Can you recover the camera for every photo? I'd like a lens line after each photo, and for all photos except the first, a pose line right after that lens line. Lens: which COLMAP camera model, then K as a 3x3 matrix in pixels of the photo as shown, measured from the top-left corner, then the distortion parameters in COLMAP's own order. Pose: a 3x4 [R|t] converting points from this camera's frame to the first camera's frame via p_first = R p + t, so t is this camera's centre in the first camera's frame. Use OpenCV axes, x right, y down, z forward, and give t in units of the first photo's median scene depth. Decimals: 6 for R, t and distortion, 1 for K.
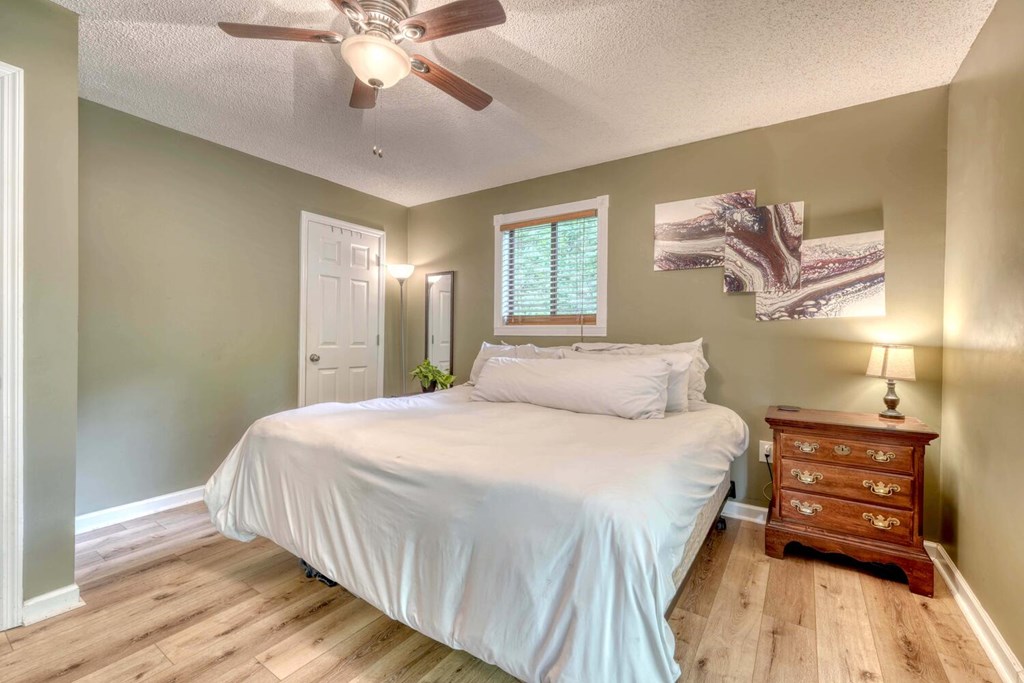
lens RADIAL K [[428.9, 0, 509.2], [0, 428.9, 340.4], [0, 0, 1]] dist [-0.003254, -0.000384]
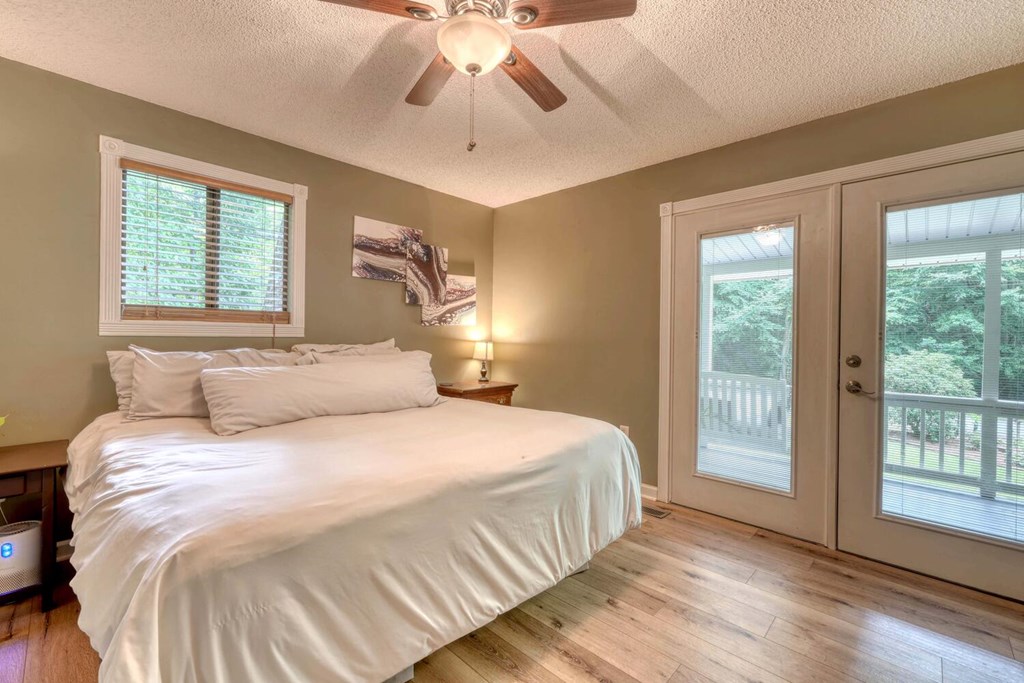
lens RADIAL K [[428.9, 0, 510.7], [0, 428.9, 339.6], [0, 0, 1]] dist [-0.003254, -0.000384]
pose [[0.181103, -0.017349, 0.983311, -0.757138], [-0.003041, 0.999830, 0.018200, -0.027036], [-0.983459, -0.006286, 0.181020, 0.474833]]
